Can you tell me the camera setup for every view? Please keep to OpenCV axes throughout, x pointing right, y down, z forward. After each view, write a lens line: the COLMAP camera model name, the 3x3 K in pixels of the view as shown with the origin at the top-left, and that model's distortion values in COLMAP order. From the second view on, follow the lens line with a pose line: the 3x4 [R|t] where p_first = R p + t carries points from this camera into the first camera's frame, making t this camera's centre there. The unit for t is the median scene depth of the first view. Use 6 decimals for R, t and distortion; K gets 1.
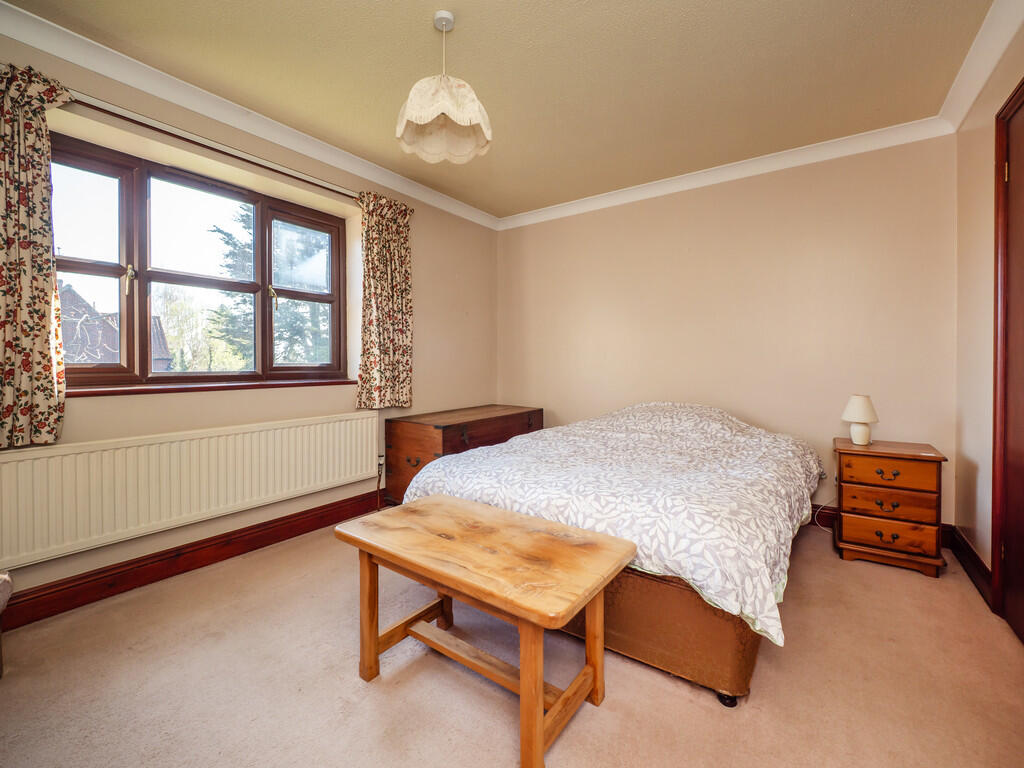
lens RADIAL K [[445.4, 0, 512.0], [0, 445.4, 384.0], [0, 0, 1]] dist [0.000909, 0.000099]
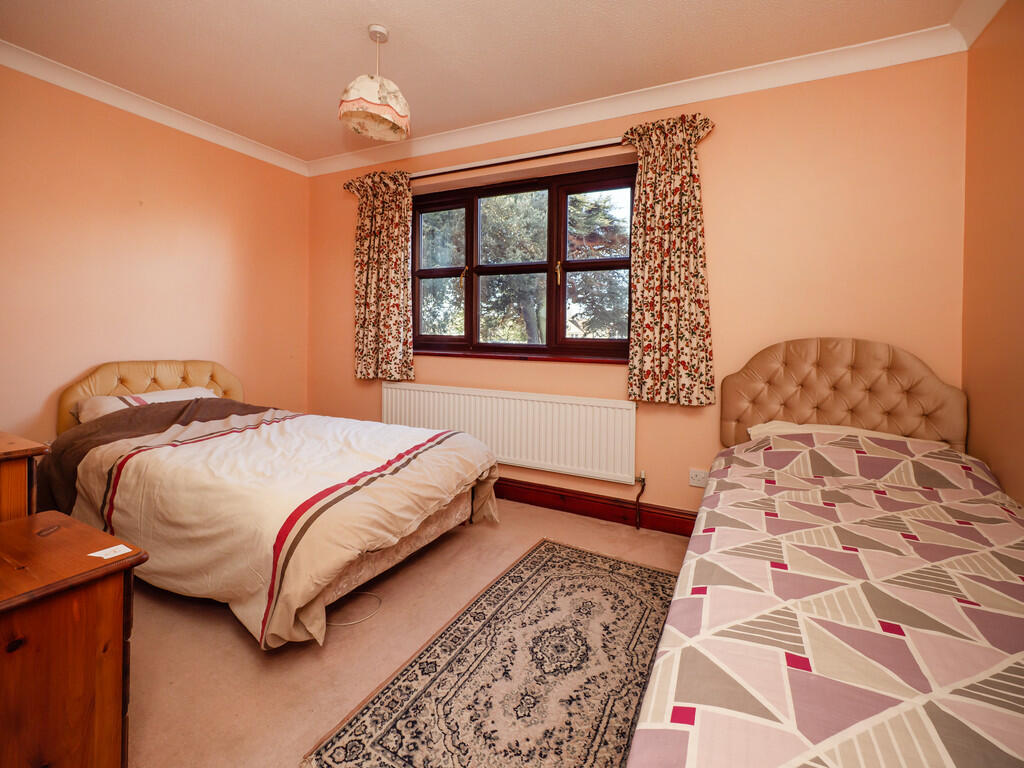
lens RADIAL K [[445.4, 0, 512.0], [0, 445.4, 384.0], [0, 0, 1]] dist [0.000909, 0.000099]
pose [[0.147718, 0.096286, -0.984331, 0.594761], [-0.062808, 0.994154, 0.087821, -0.030546], [0.987033, 0.048851, 0.152902, 0.950694]]
